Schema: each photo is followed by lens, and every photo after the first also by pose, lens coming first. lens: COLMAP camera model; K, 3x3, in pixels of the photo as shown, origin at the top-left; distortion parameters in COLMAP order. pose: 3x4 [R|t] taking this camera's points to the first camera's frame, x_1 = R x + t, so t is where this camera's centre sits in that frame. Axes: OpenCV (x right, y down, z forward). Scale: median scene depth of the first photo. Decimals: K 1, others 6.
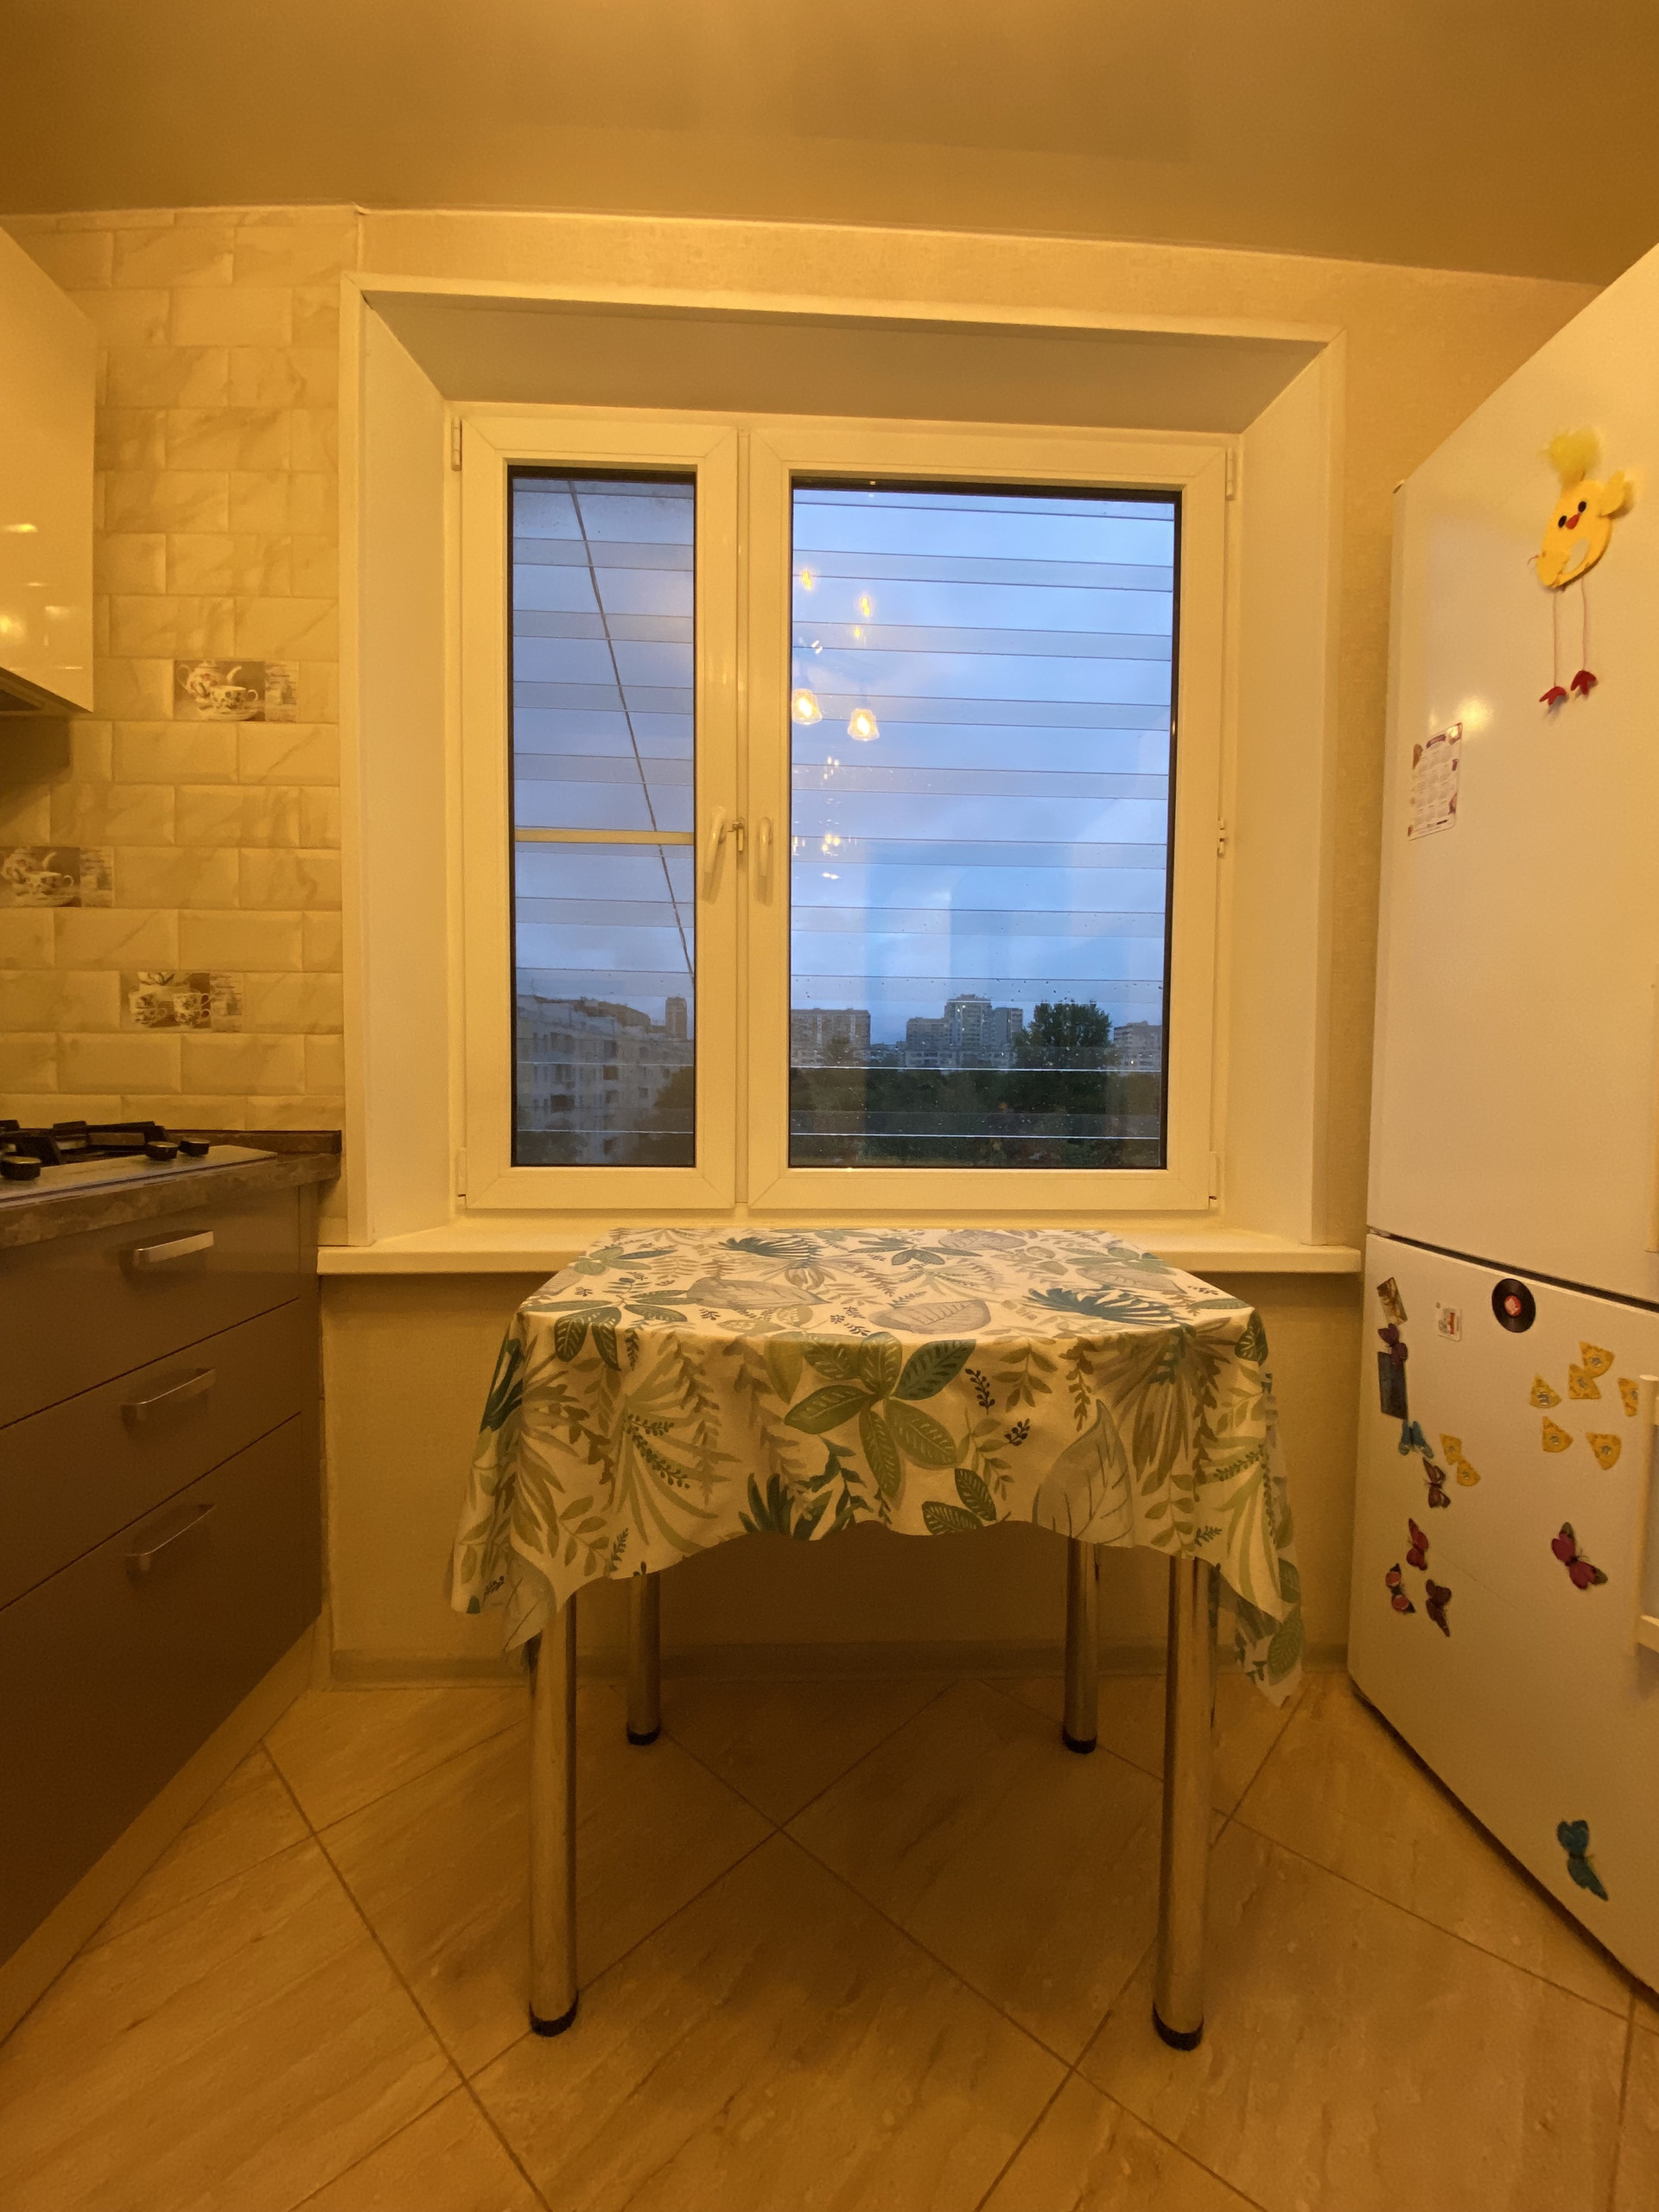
lens RADIAL K [[891.0, 0, 831.2], [0, 891.0, 1103.3], [0, 0, 1]] dist [0.014141, -0.018433]
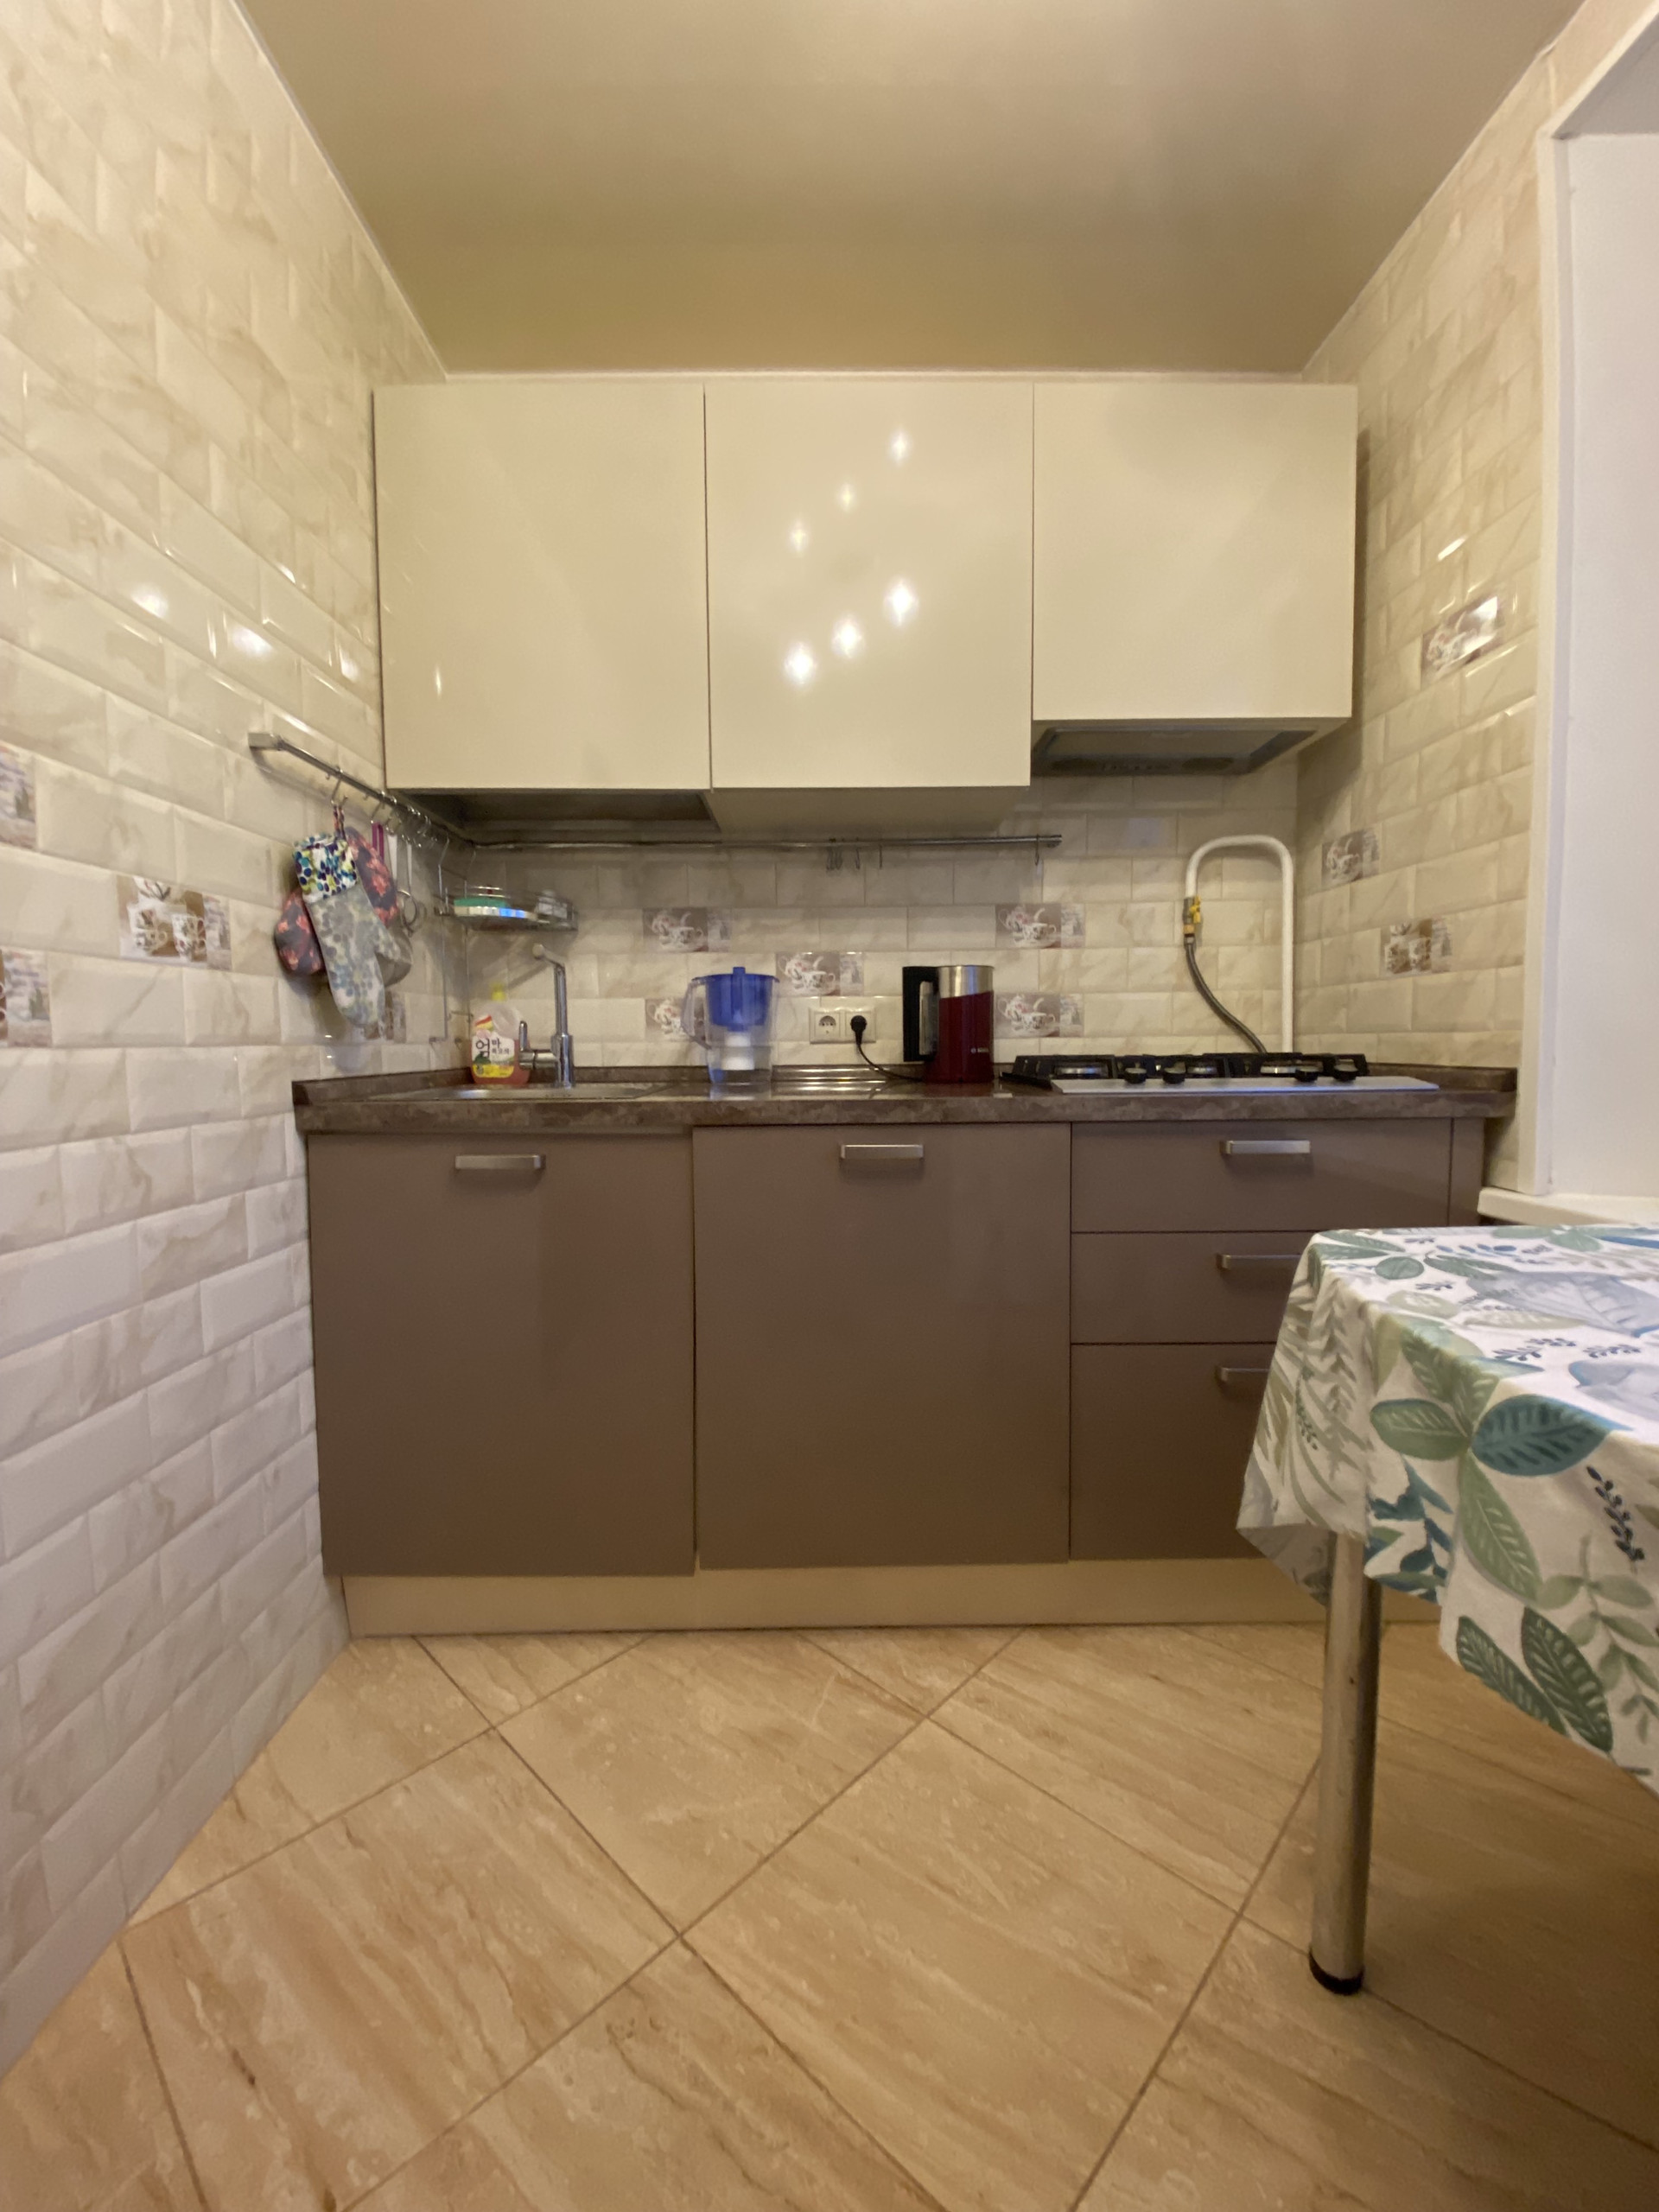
lens RADIAL K [[886.4, 0, 822.6], [0, 886.4, 1099.3], [0, 0, 1]] dist [0.020043, -0.018190]
pose [[-0.019993, 0.060013, -0.997997, 0.544494], [-0.023857, 0.997884, 0.060484, 0.032186], [0.999515, 0.025018, -0.018519, 0.396272]]
